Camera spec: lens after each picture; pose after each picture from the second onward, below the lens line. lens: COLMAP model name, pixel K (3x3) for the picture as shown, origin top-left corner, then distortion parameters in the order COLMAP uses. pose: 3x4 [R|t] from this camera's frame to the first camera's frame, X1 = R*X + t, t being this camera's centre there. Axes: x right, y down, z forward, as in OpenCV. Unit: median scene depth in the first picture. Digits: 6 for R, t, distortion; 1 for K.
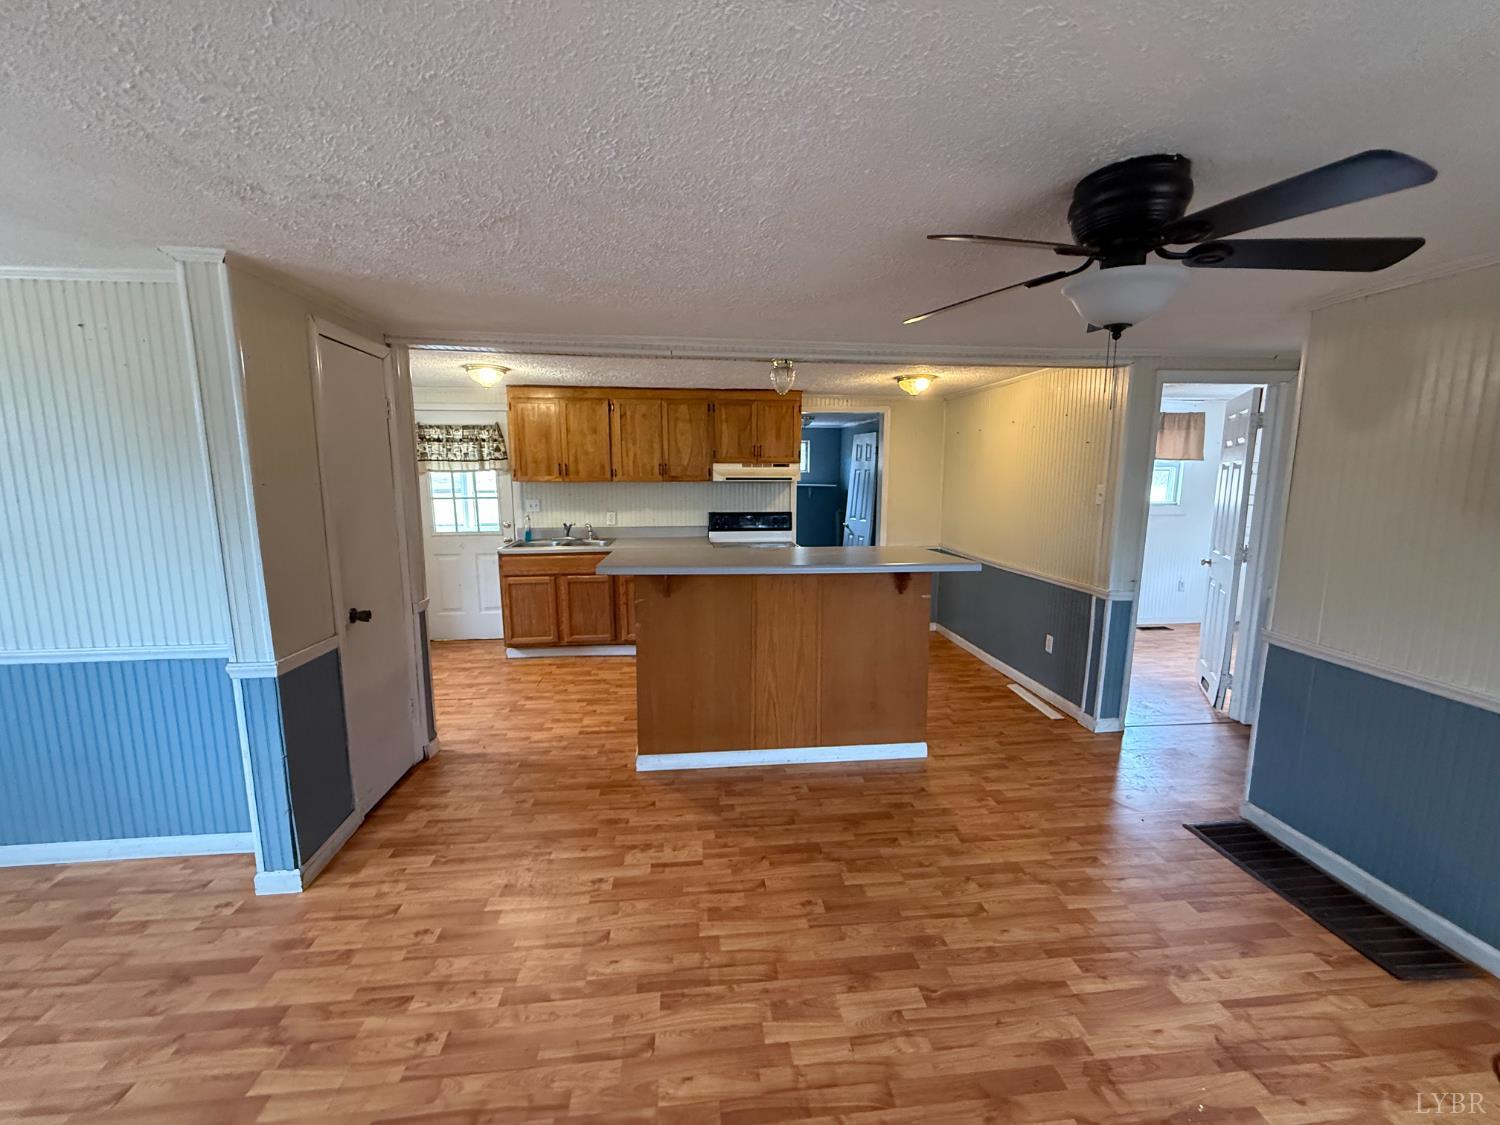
lens RADIAL K [[596.6, 0, 744.6], [0, 596.6, 558.1], [0, 0, 1]] dist [0.000115, 0.000070]
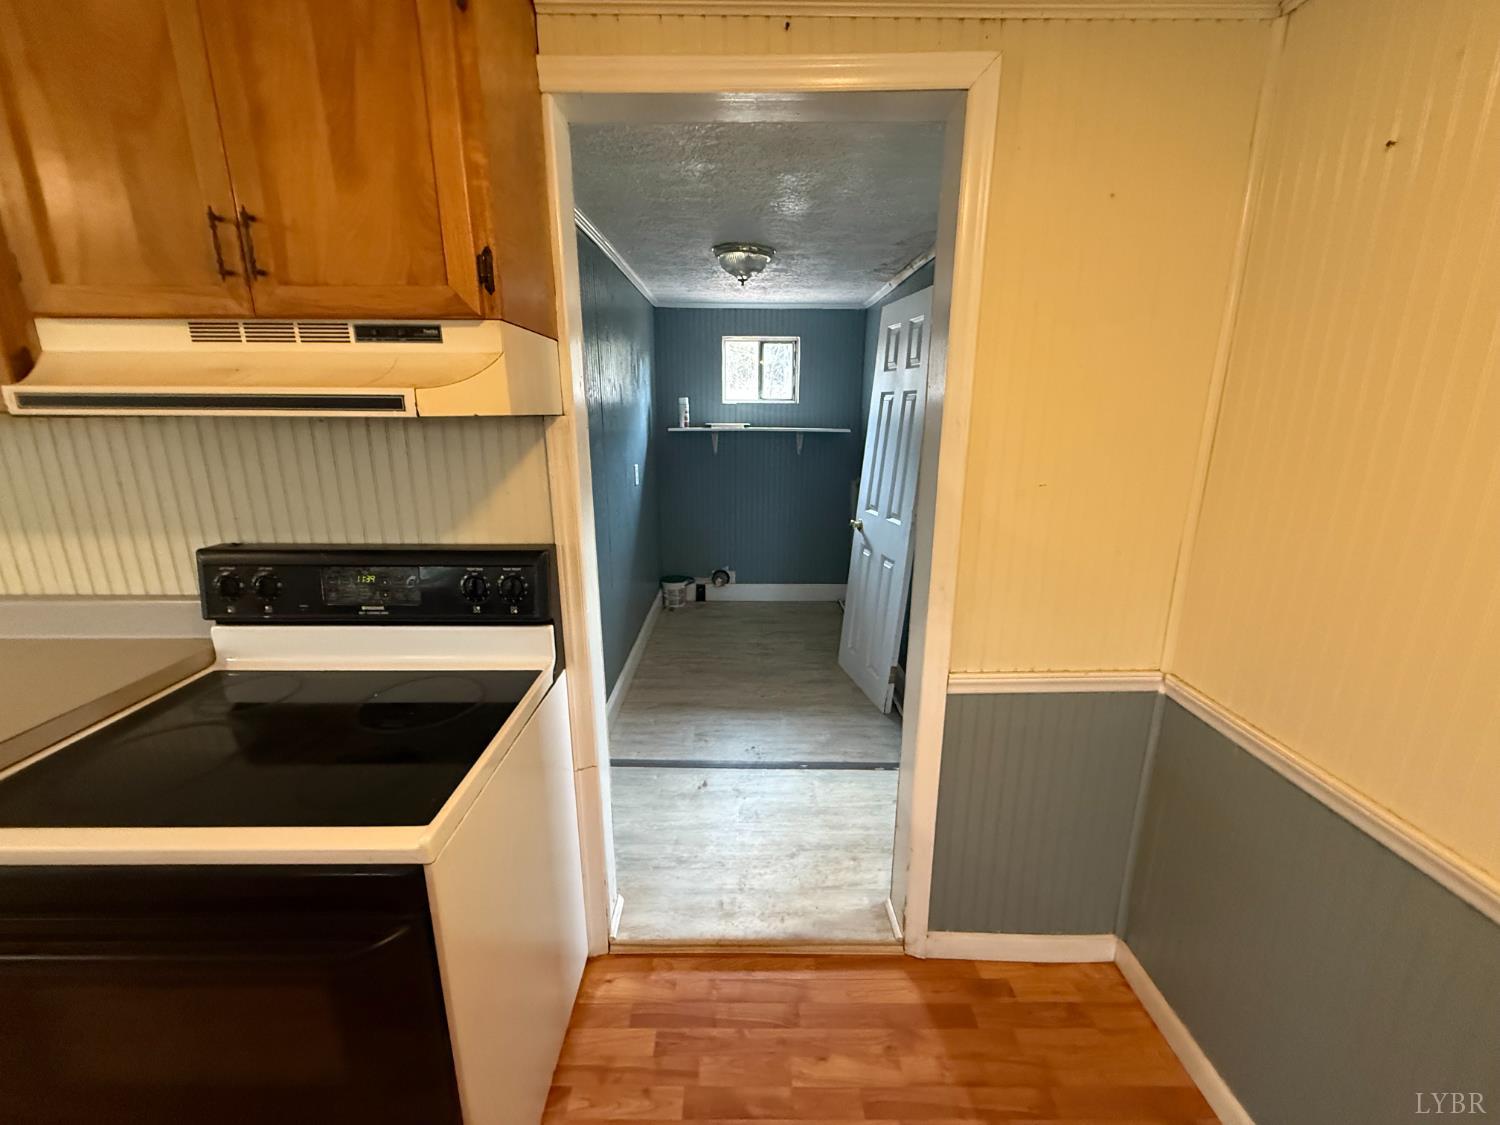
lens RADIAL K [[596.6, 0, 744.6], [0, 596.6, 558.1], [0, 0, 1]] dist [0.000115, 0.000070]
pose [[0.994842, 0.021649, -0.099099, 0.319896], [-0.012233, 0.995435, 0.094652, -0.171527], [0.100696, -0.092951, 0.990566, 1.359763]]
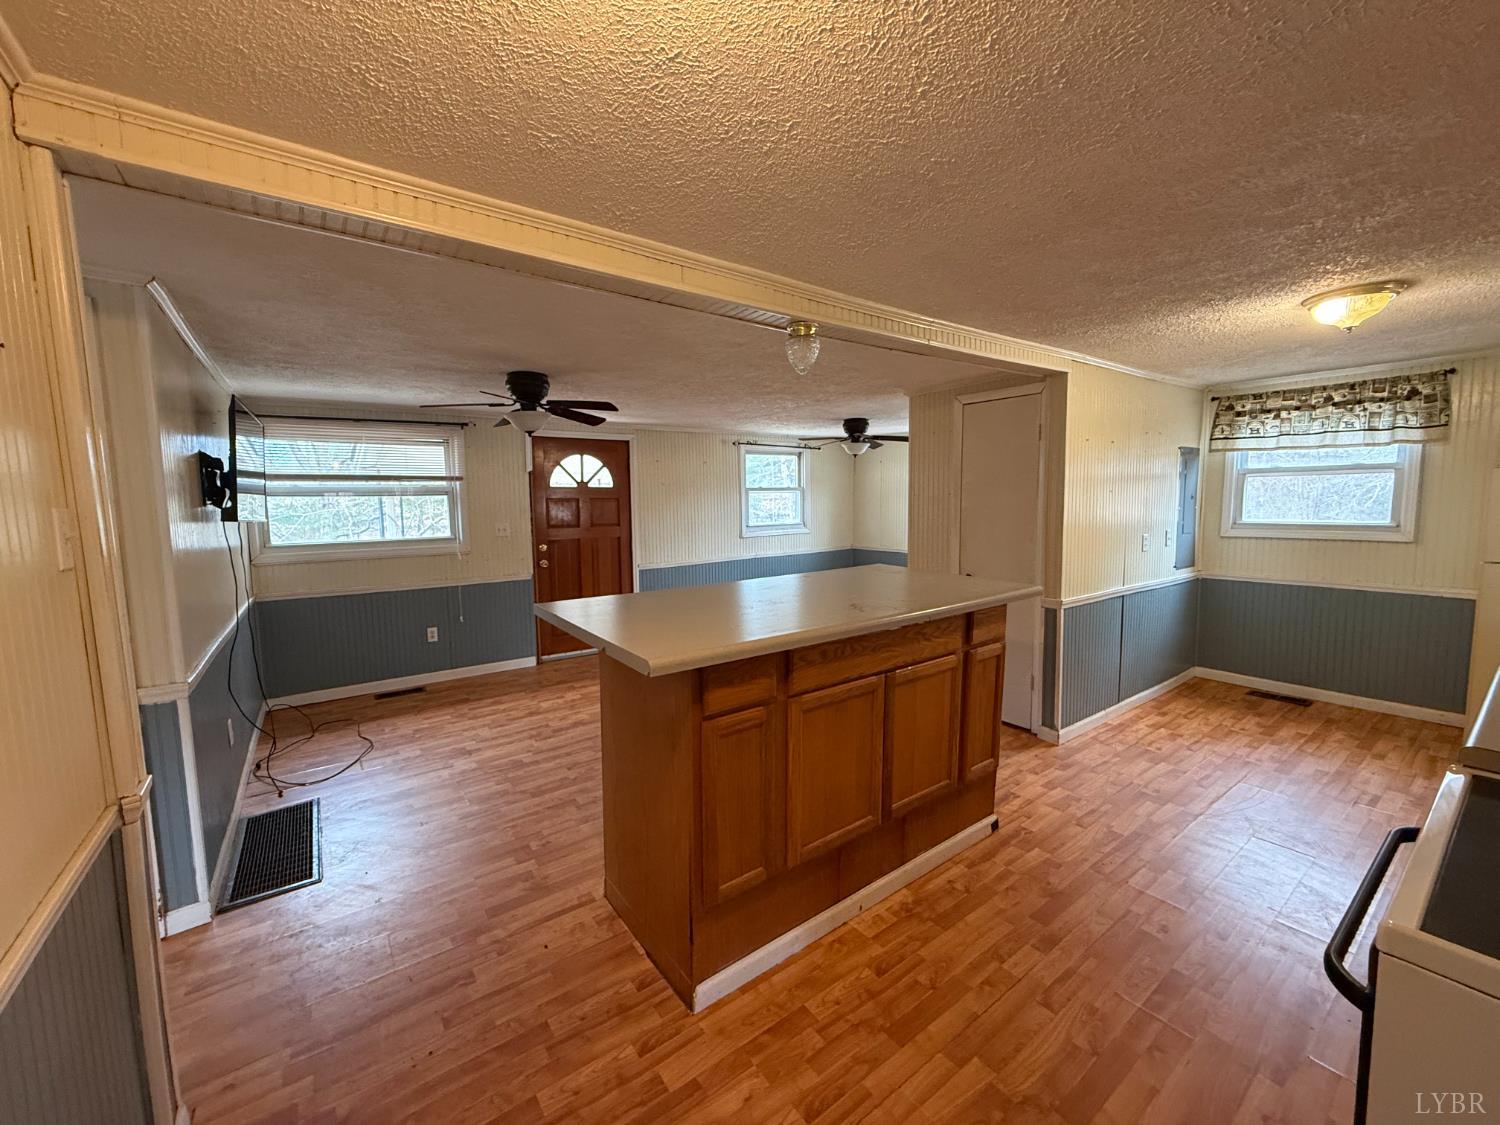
lens RADIAL K [[596.6, 0, 744.6], [0, 596.6, 558.1], [0, 0, 1]] dist [0.000115, 0.000070]
pose [[-0.866077, 0.055783, -0.496789, 0.502818], [-0.059146, 0.975341, 0.212632, -0.206176], [0.496400, 0.213539, -0.841421, 1.633064]]
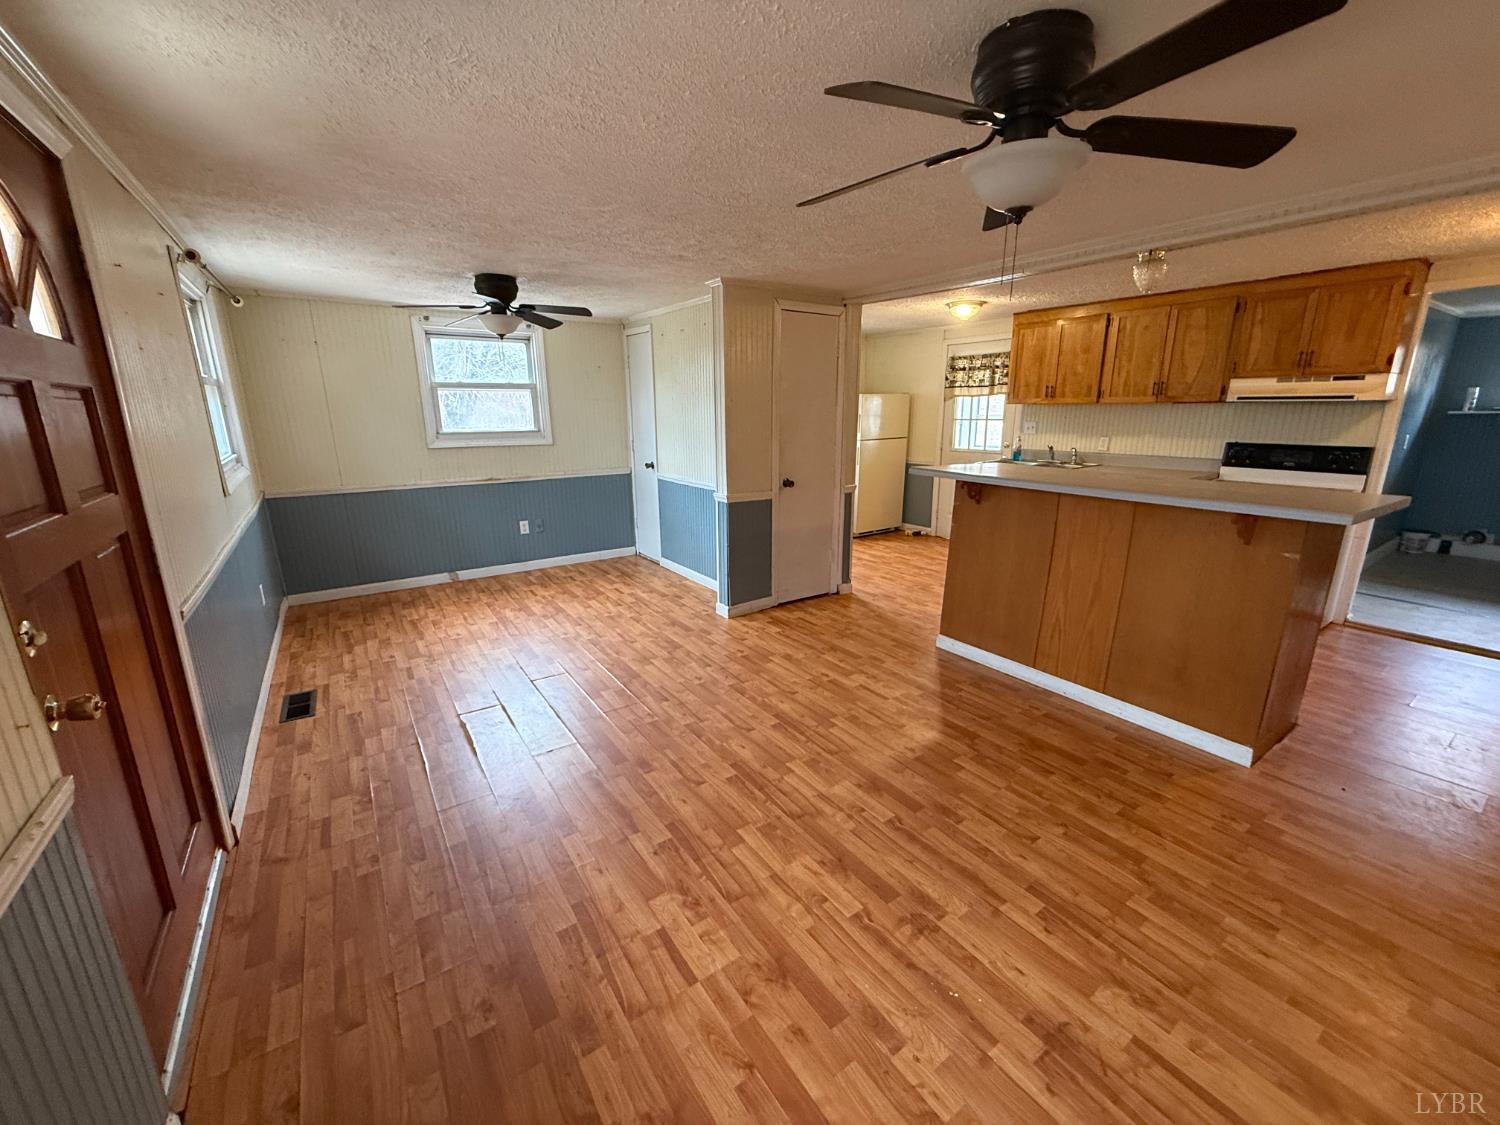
lens RADIAL K [[596.6, 0, 744.6], [0, 596.6, 558.1], [0, 0, 1]] dist [0.000115, 0.000070]
pose [[0.474753, 0.212008, -0.854203, 0.611463], [-0.116966, 0.977143, 0.177513, 0.016206], [0.872312, 0.015638, 0.488699, 0.074102]]
